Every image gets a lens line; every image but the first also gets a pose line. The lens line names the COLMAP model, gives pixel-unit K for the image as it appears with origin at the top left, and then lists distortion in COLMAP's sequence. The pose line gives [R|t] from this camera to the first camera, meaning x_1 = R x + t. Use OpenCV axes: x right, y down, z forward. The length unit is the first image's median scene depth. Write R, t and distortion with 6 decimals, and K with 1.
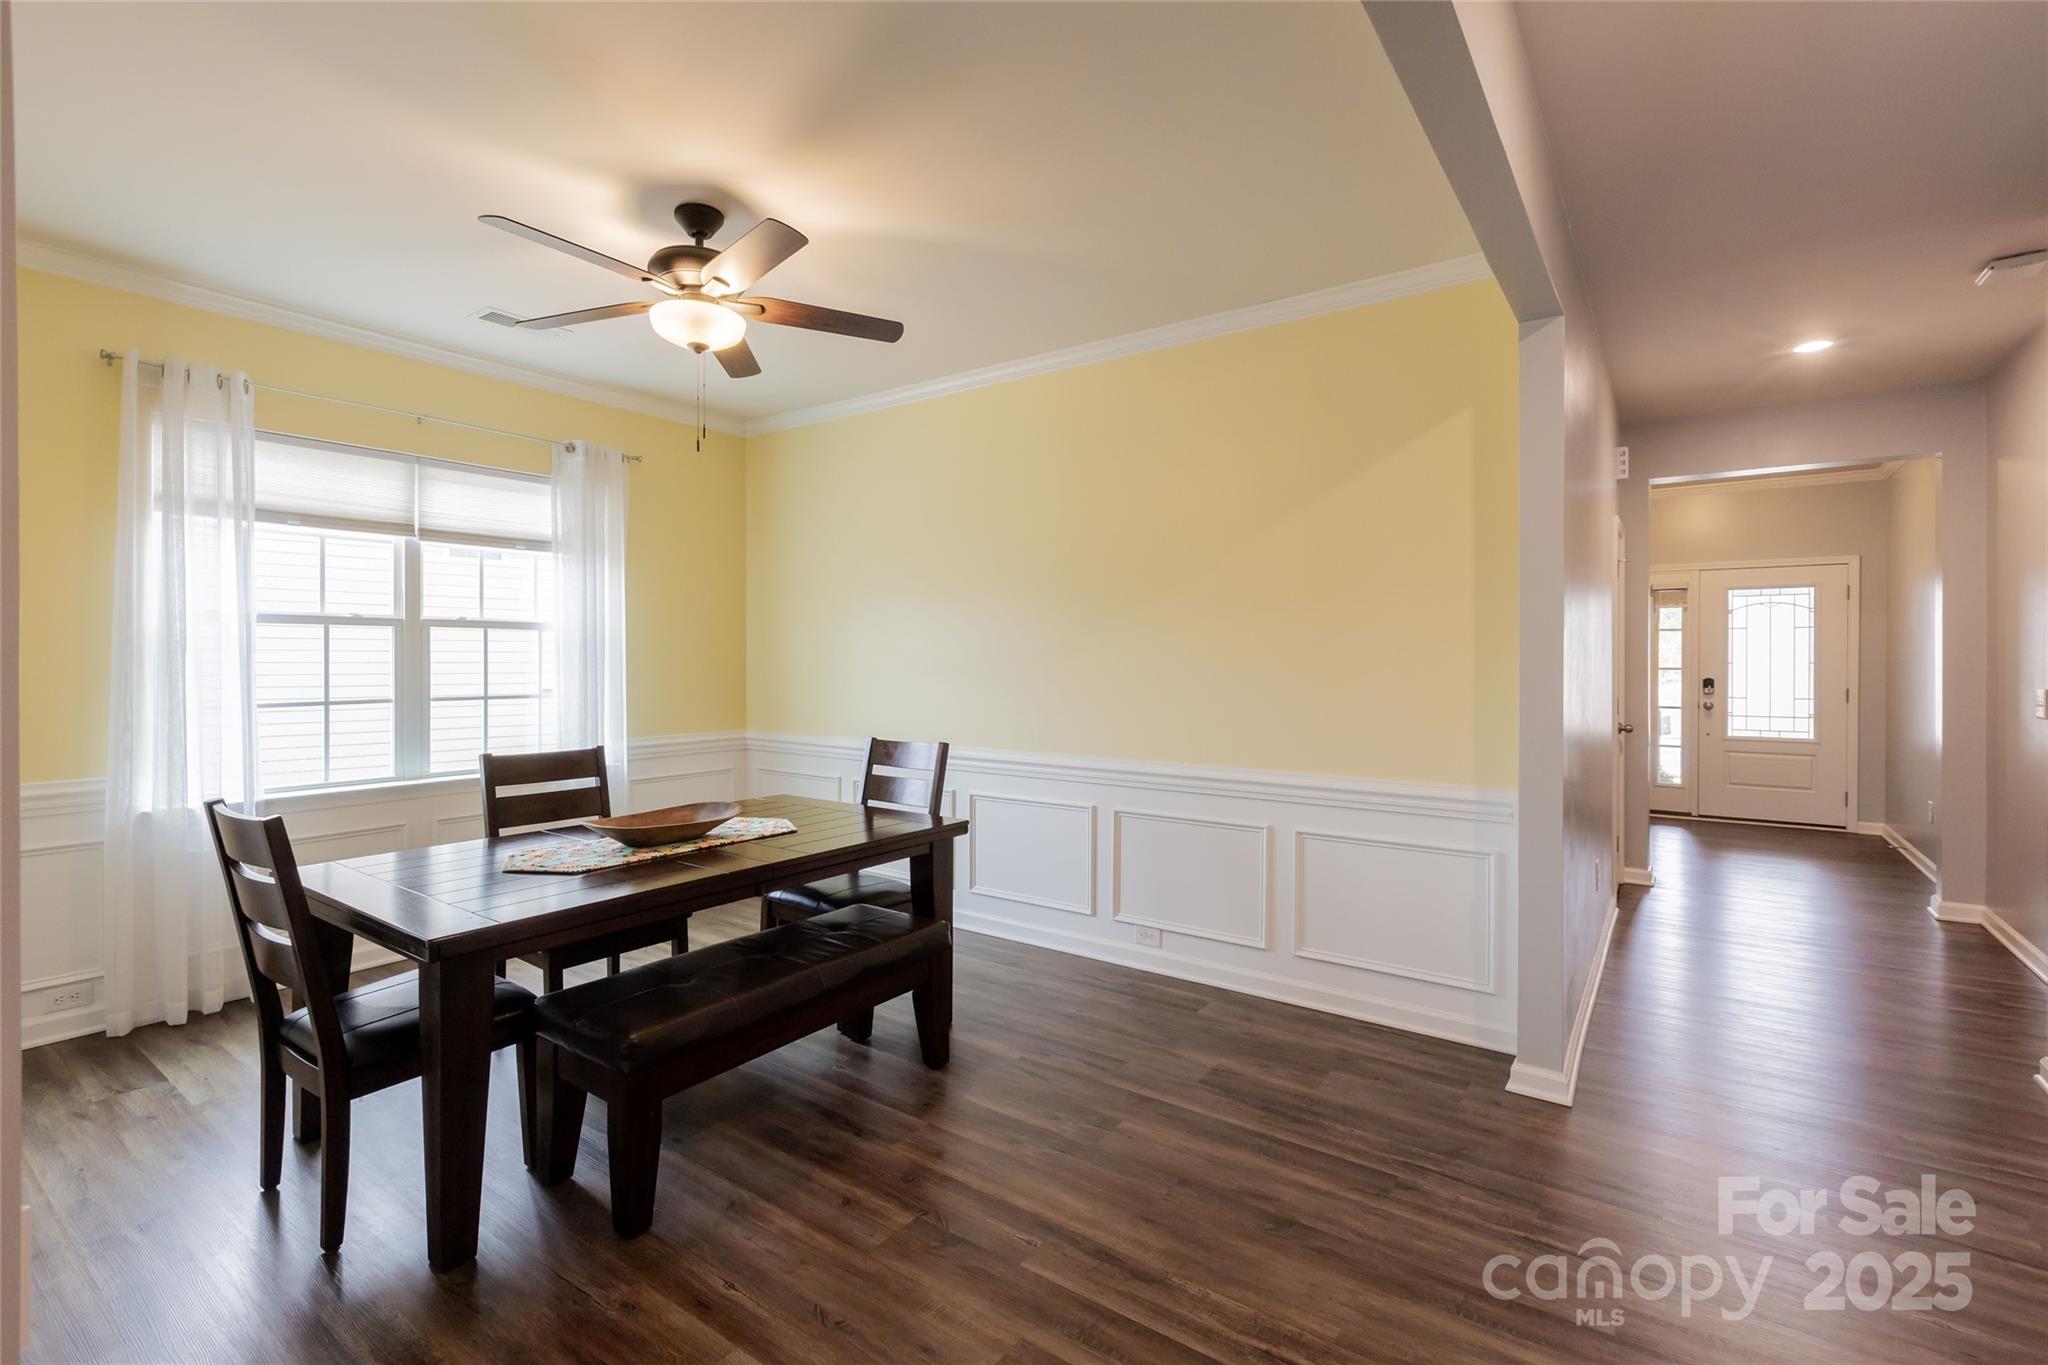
lens RADIAL K [[907.3, 0, 1016.9], [0, 907.3, 672.2], [0, 0, 1]] dist [0.001431, 0.000316]
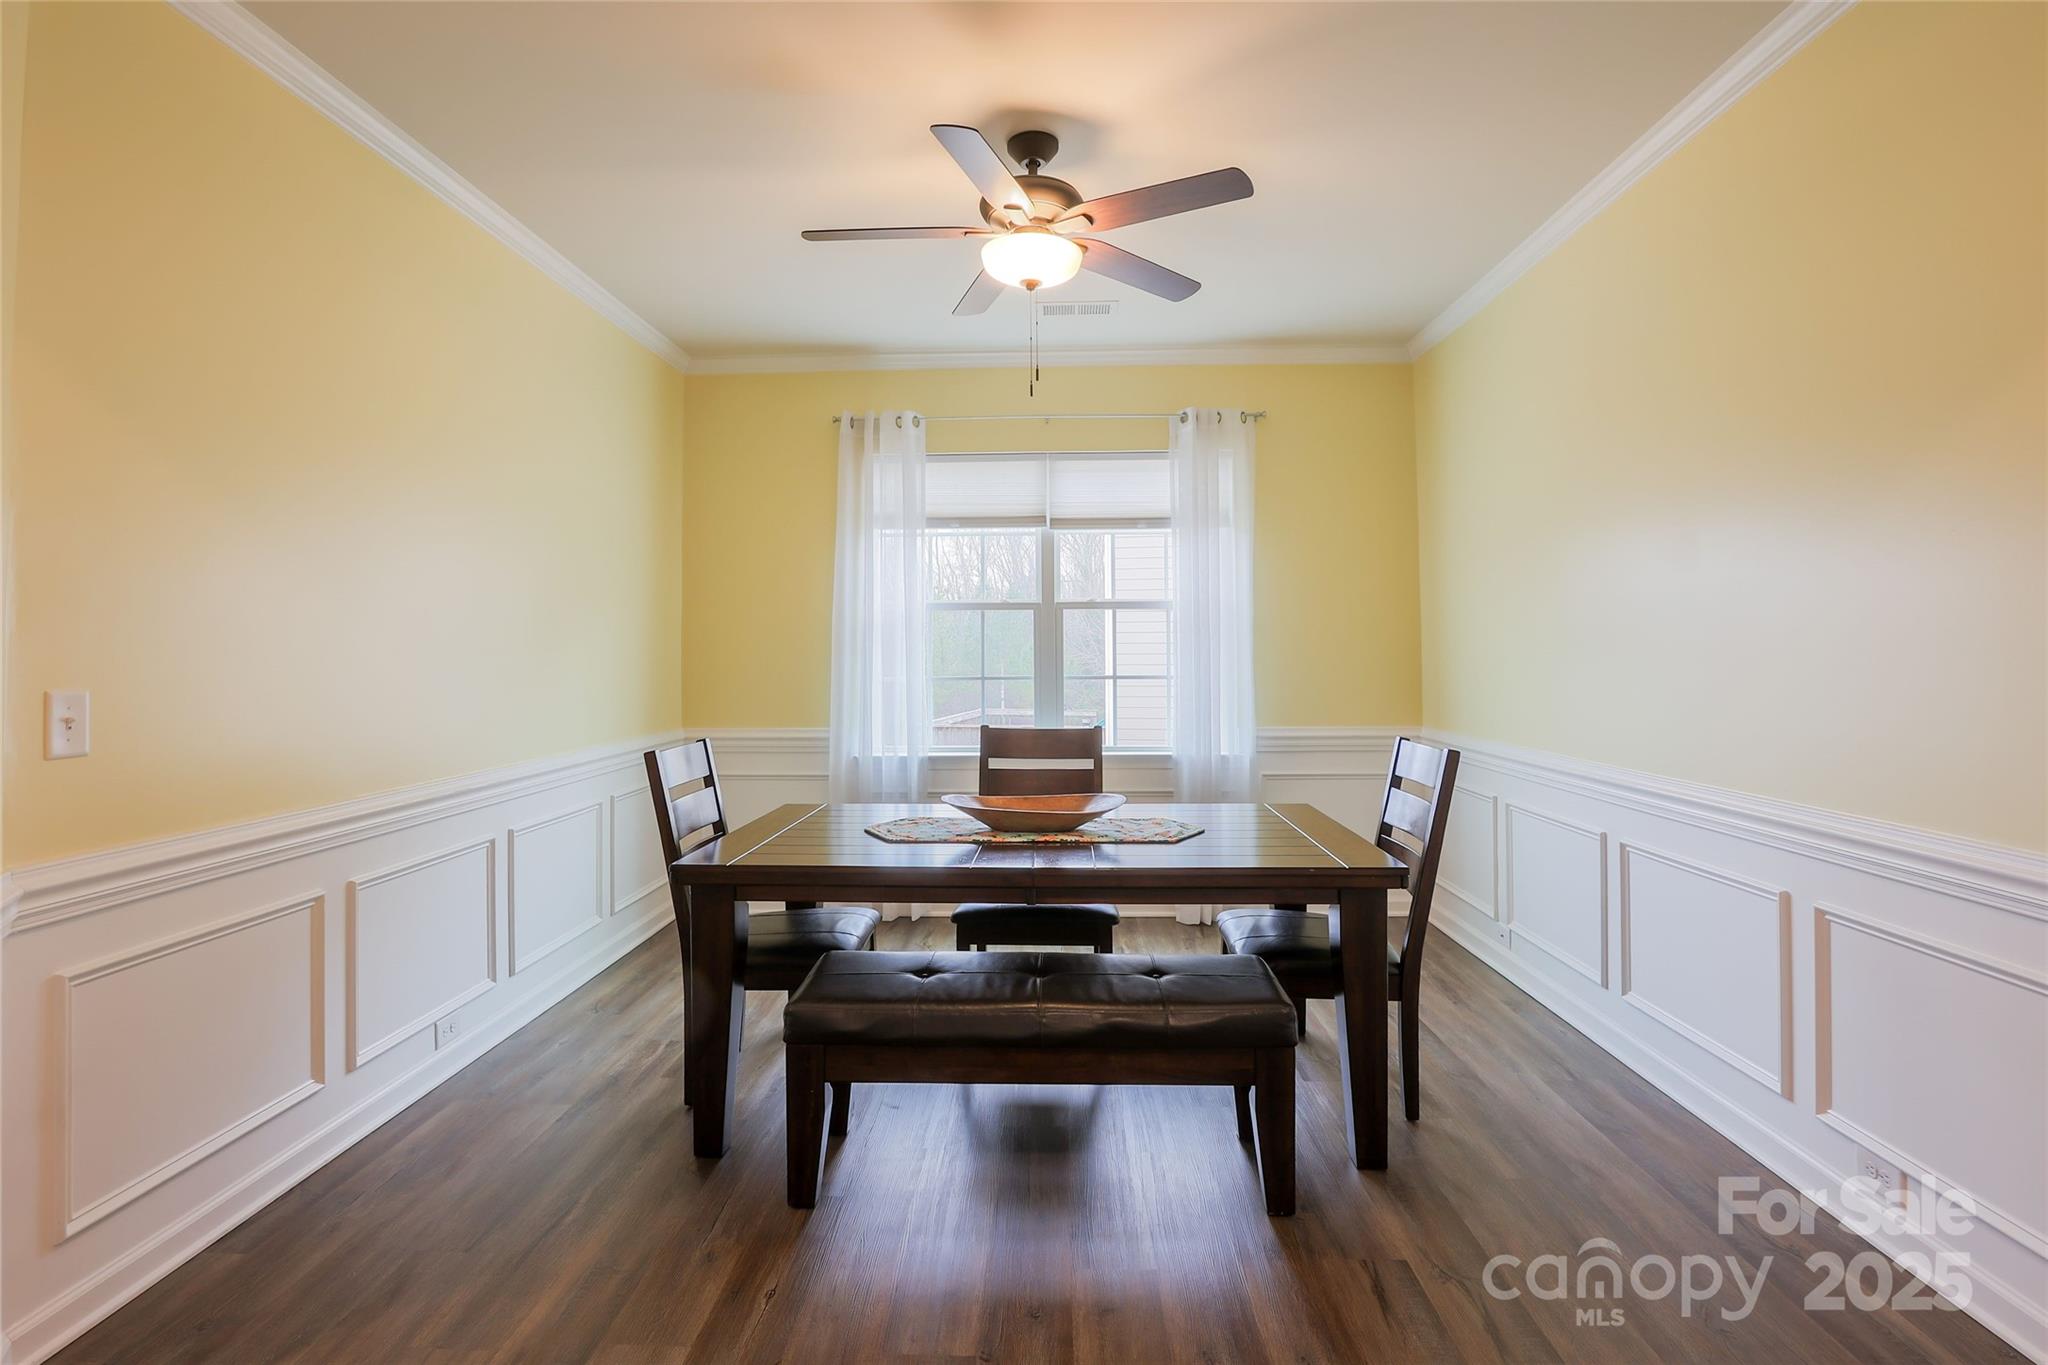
lens RADIAL K [[1022.2, 0, 1016.9], [0, 1022.2, 619.0], [0, 0, 1]] dist [-0.051792, 0.019749]
pose [[0.556036, -0.034135, -0.830457, 0.352658], [-0.006371, 0.998952, -0.045326, 0.017637], [0.831134, 0.030493, 0.555236, 0.318840]]
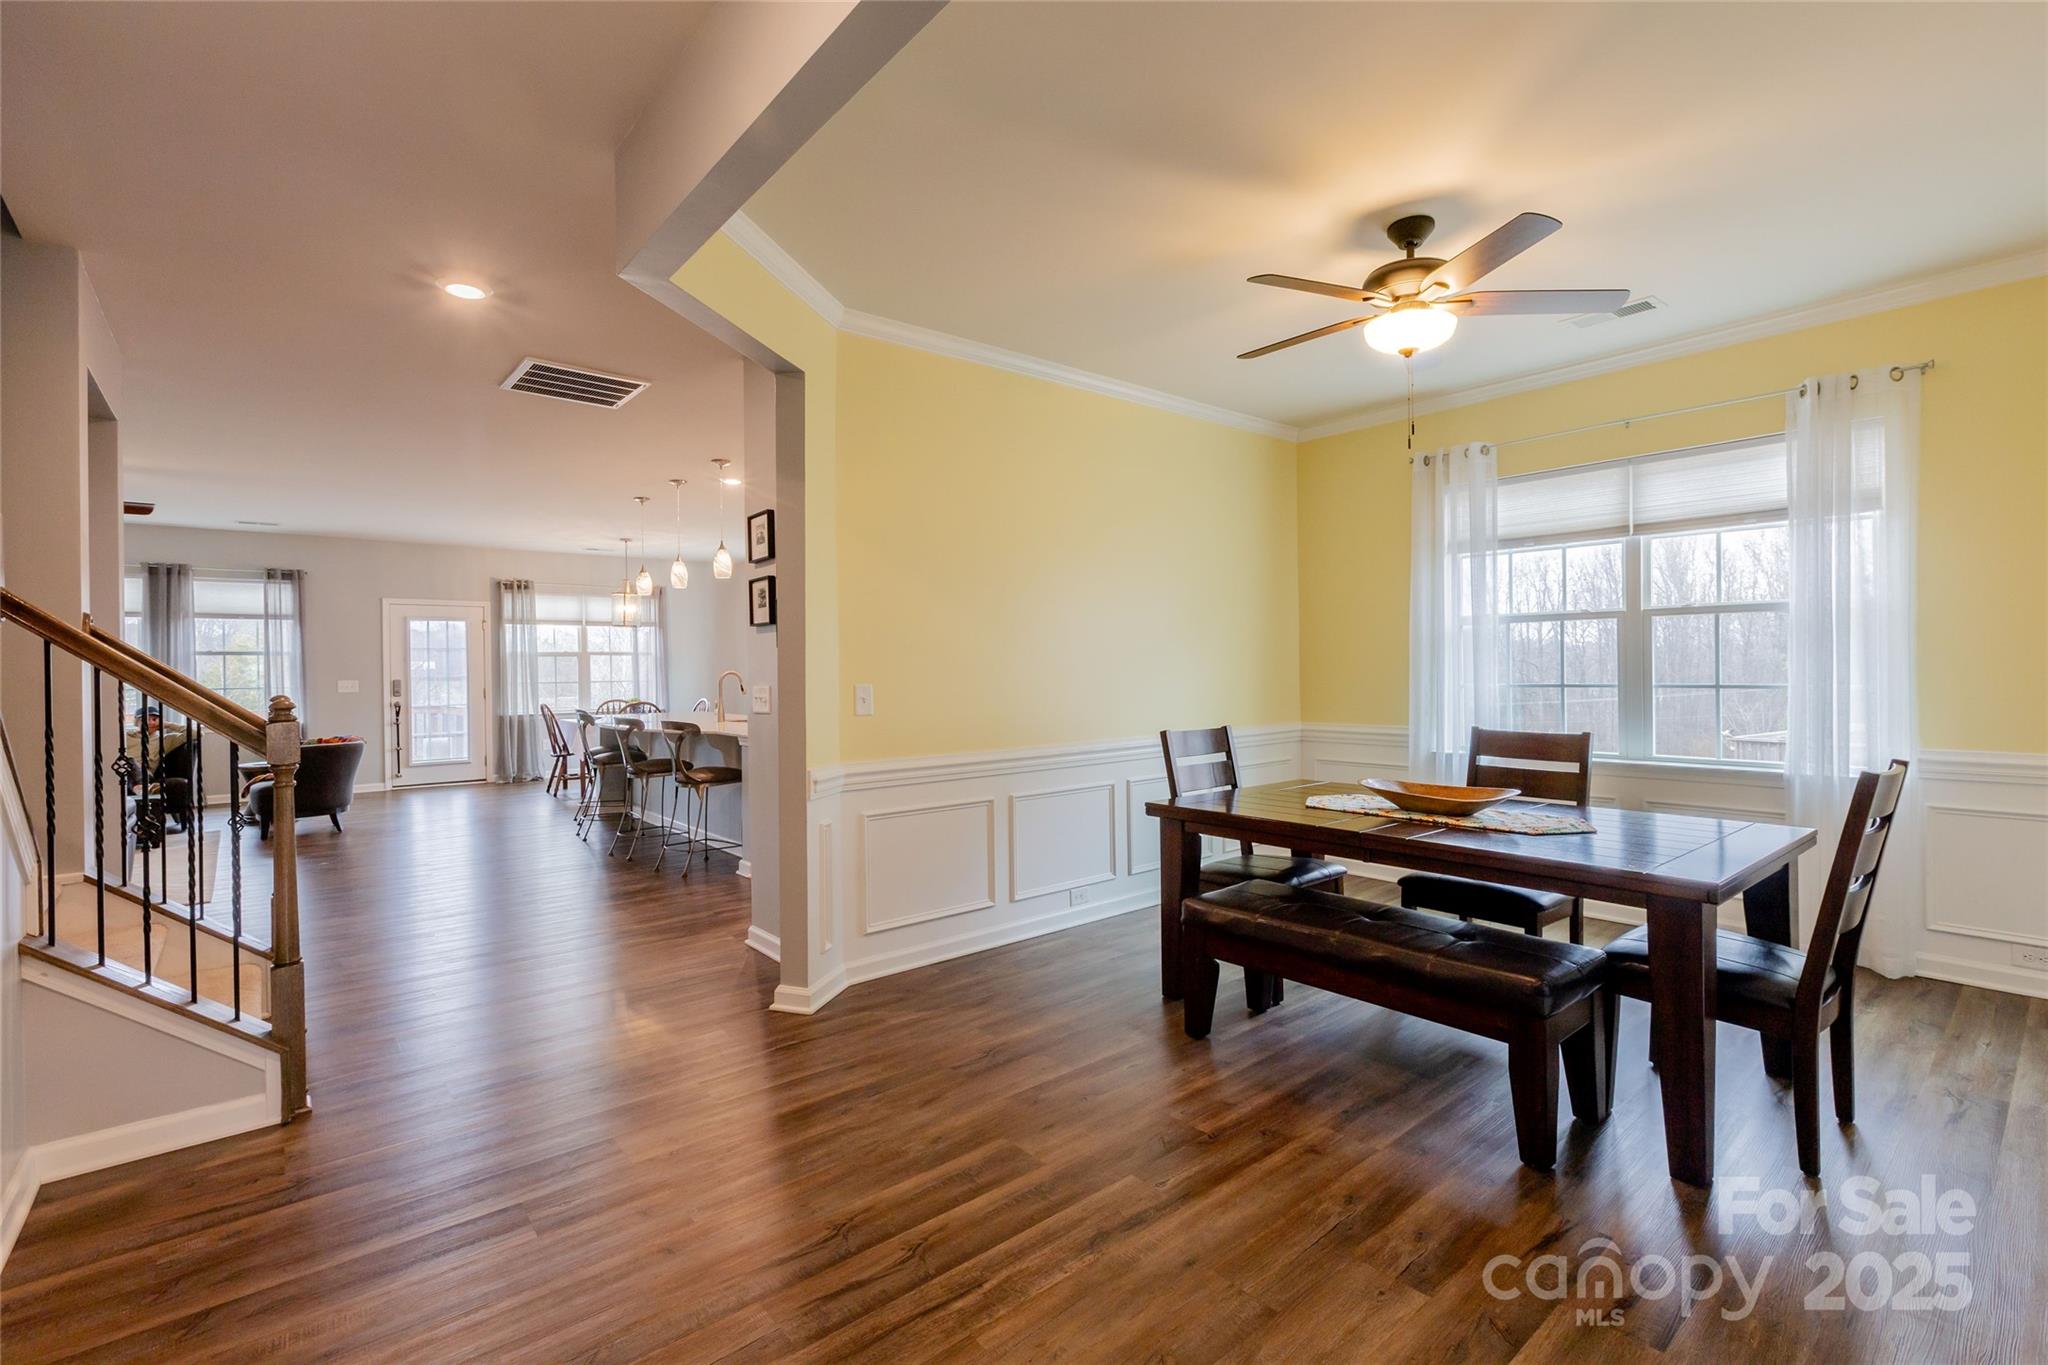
lens RADIAL K [[907.3, 0, 1016.9], [0, 907.3, 672.2], [0, 0, 1]] dist [0.001431, 0.000316]
pose [[-0.237617, 0.003443, -0.971353, 0.595863], [-0.004992, 0.999976, 0.004766, 0.014410], [0.971346, 0.005981, -0.237595, 0.596587]]
